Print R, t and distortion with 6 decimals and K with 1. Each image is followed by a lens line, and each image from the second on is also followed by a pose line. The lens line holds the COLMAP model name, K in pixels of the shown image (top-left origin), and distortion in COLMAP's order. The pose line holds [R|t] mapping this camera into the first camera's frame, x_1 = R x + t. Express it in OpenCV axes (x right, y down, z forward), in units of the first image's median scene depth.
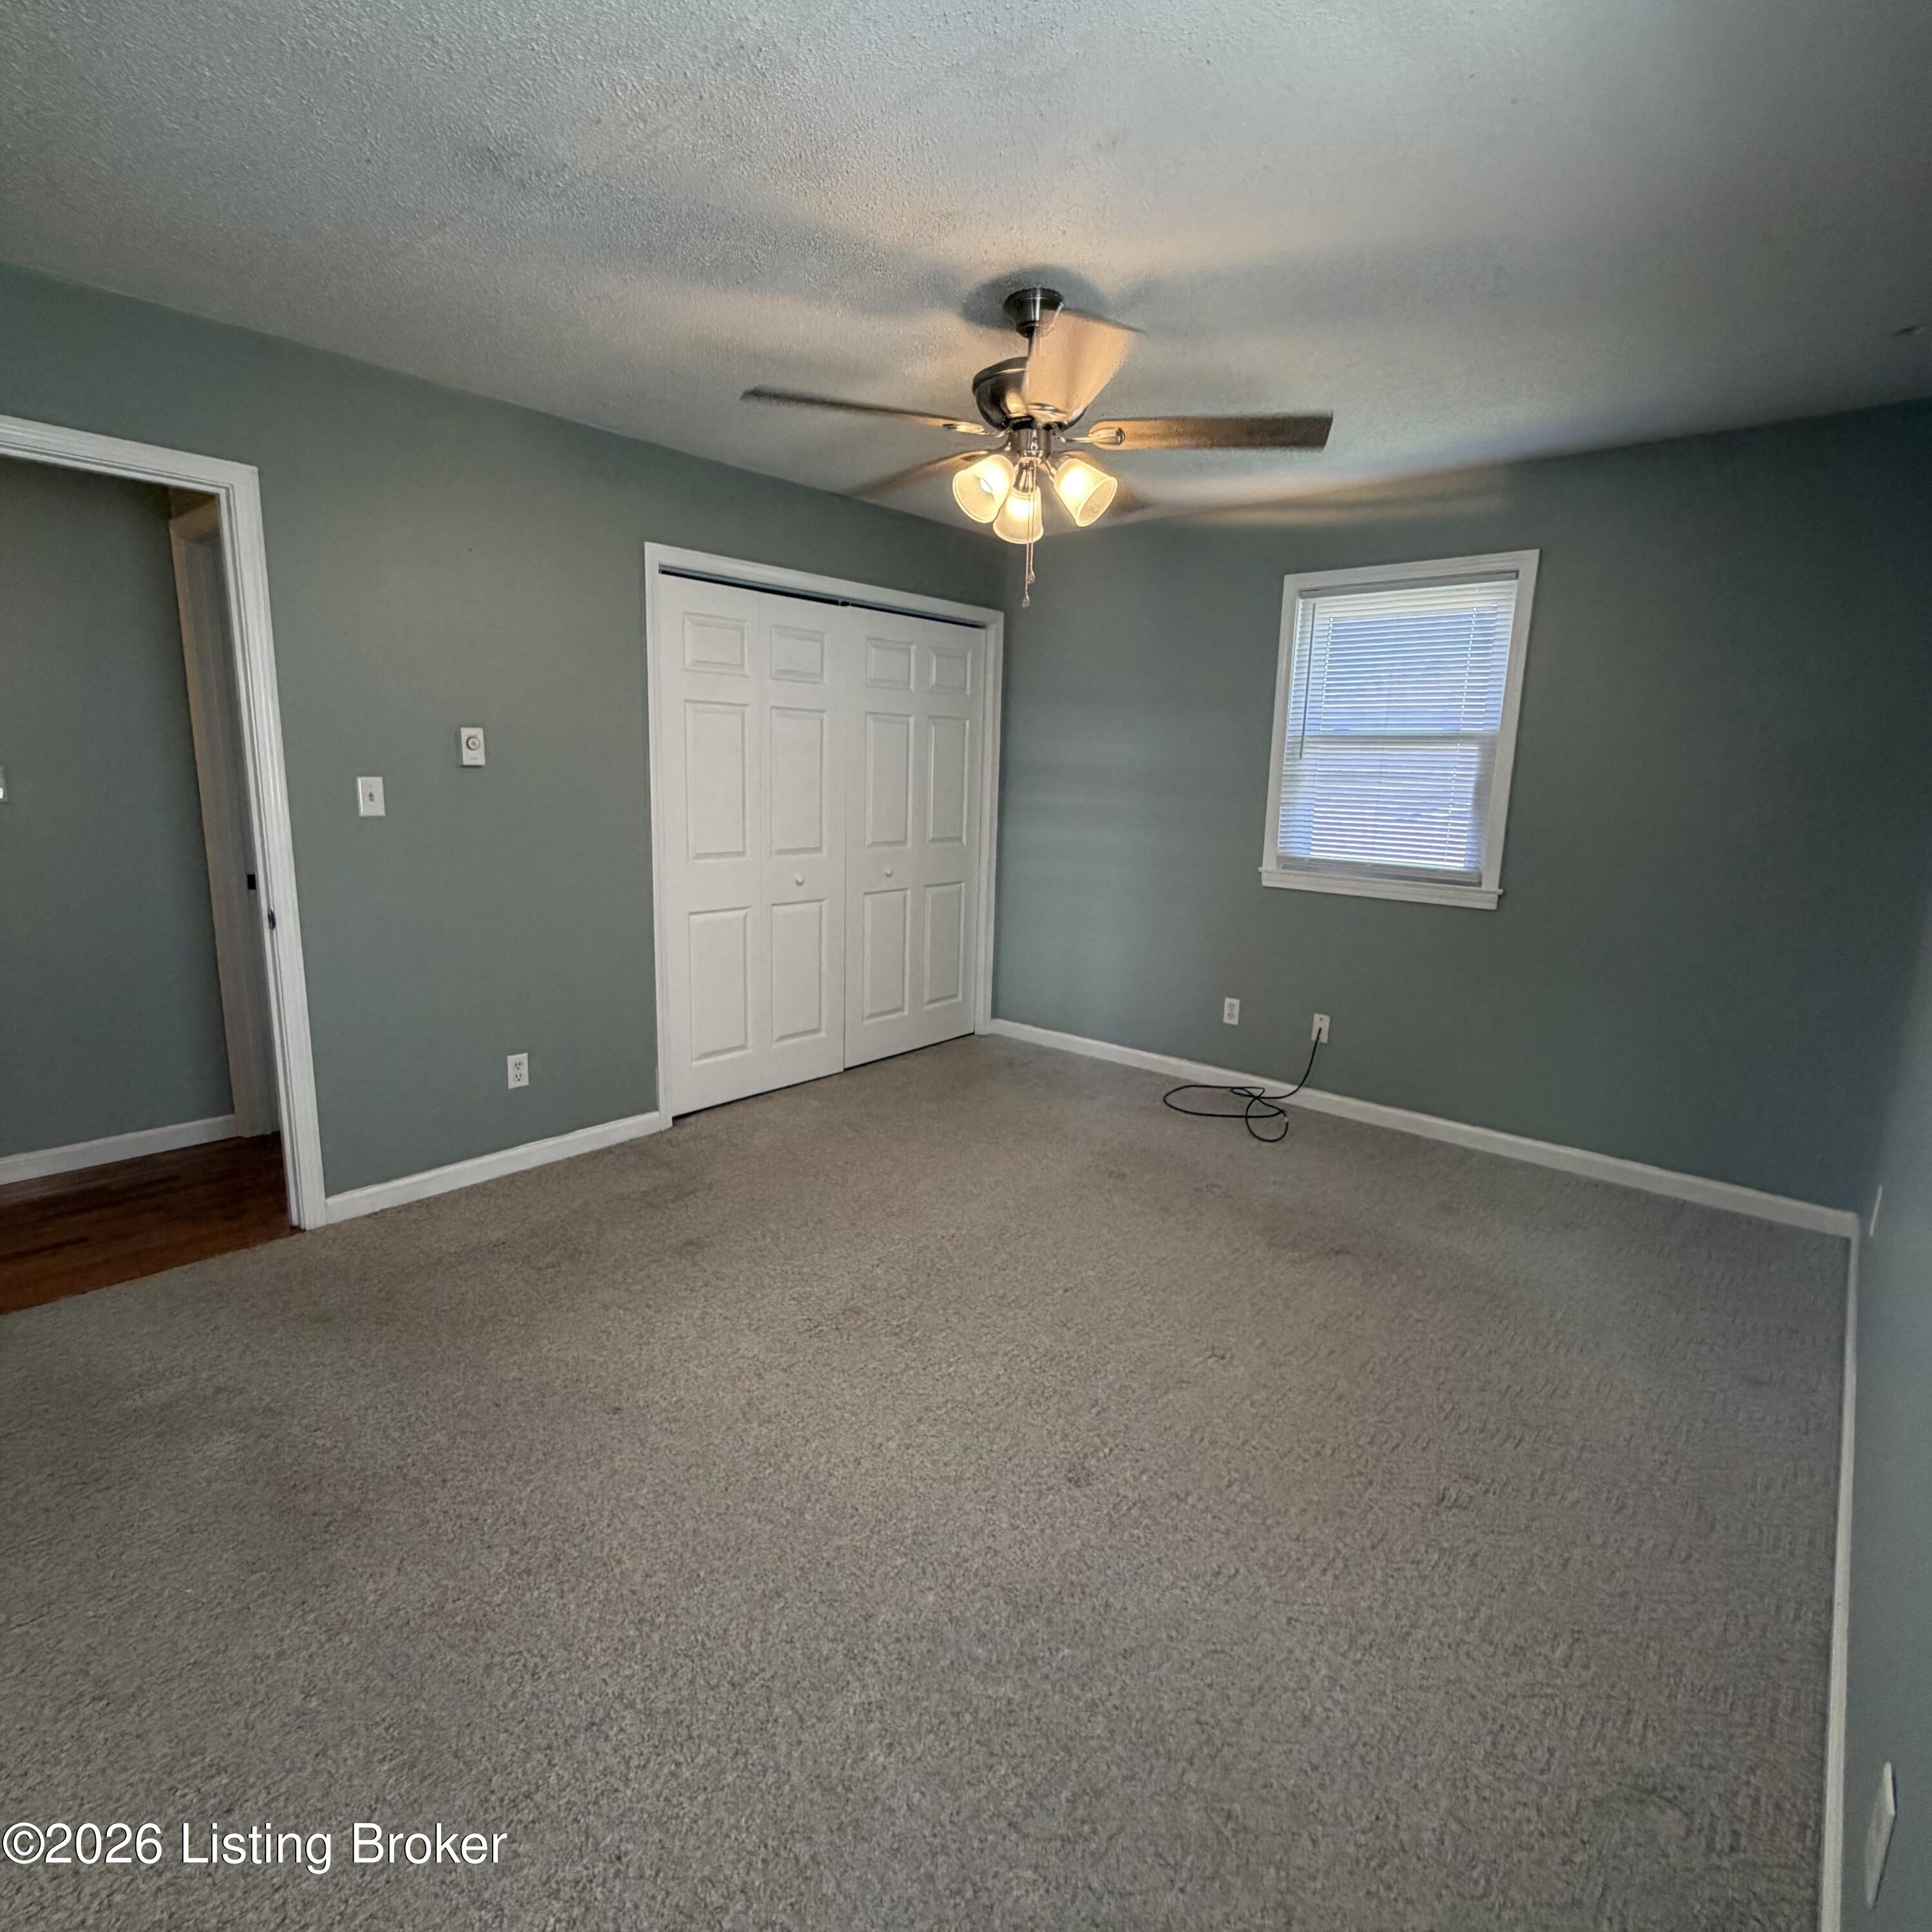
lens RADIAL K [[1038.7, 0, 968.2], [0, 1038.7, 965.1], [0, 0, 1]] dist [0.002983, 0.000257]
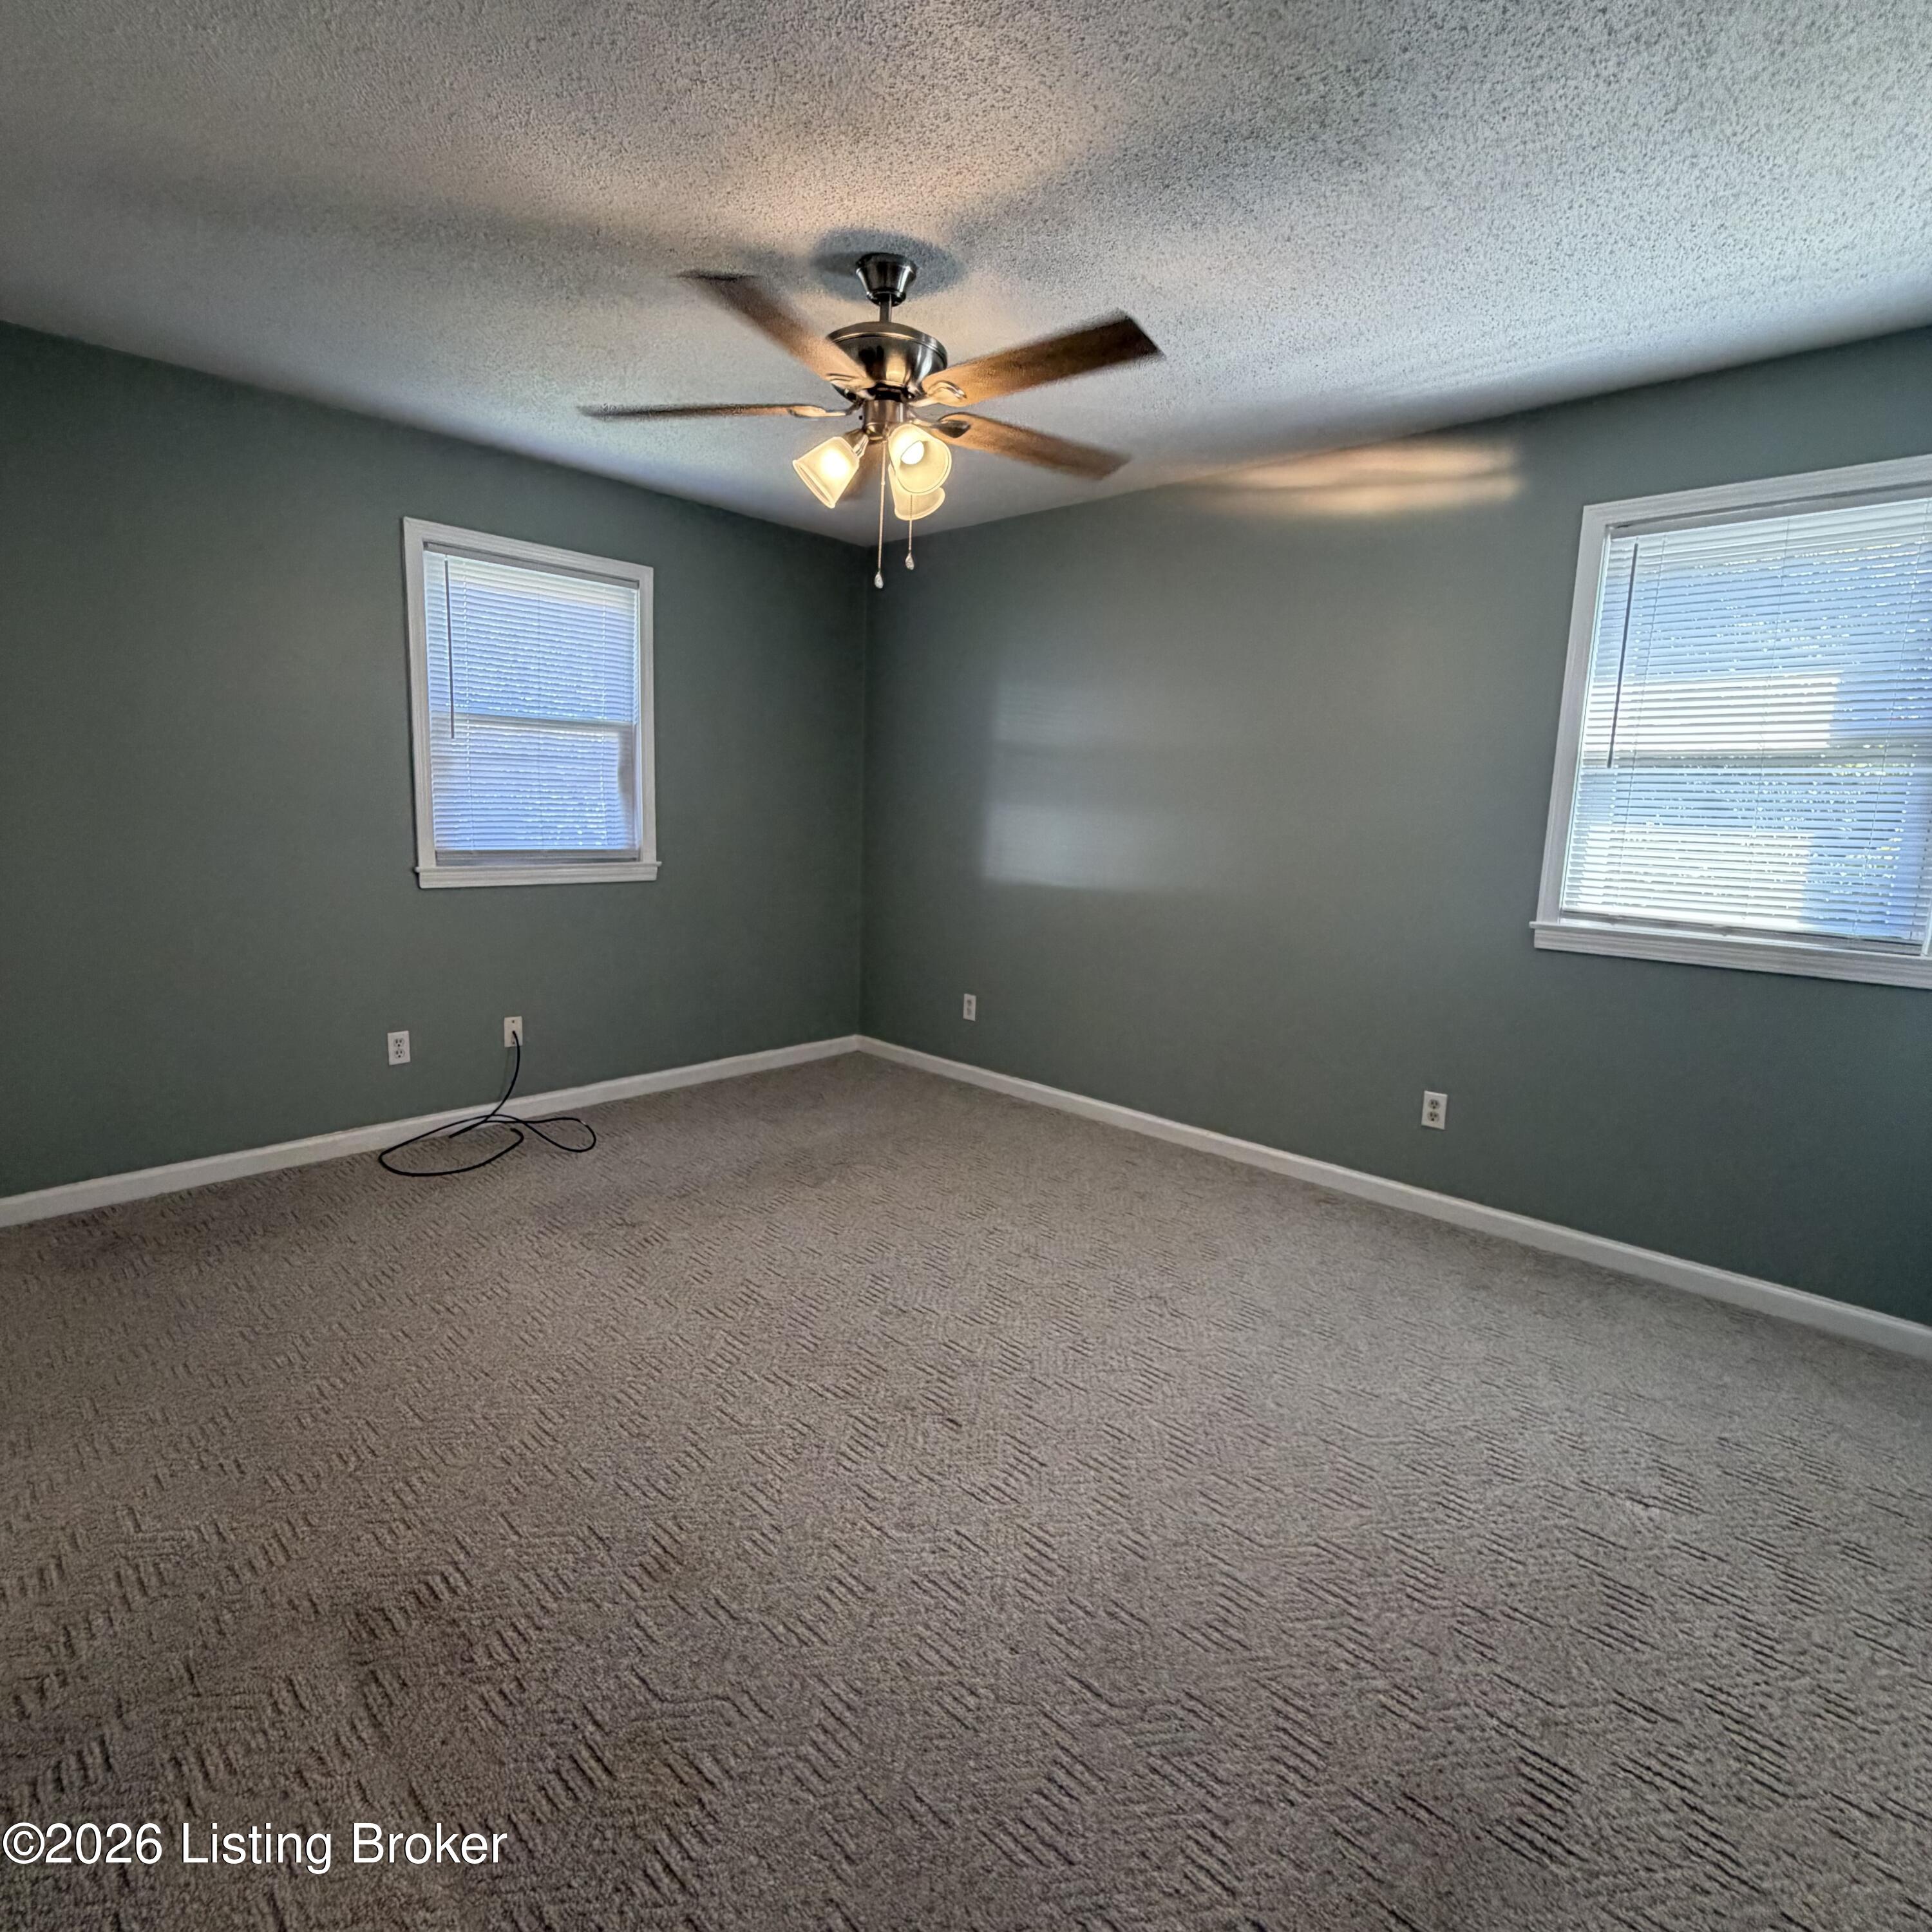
lens RADIAL K [[1038.7, 0, 968.5], [0, 1038.7, 967.0], [0, 0, 1]] dist [0.002983, 0.000257]
pose [[0.025093, -0.182369, 0.982910, -0.575129], [0.156740, 0.971777, 0.176302, -0.099026], [-0.987321, 0.149637, 0.052969, 0.565162]]
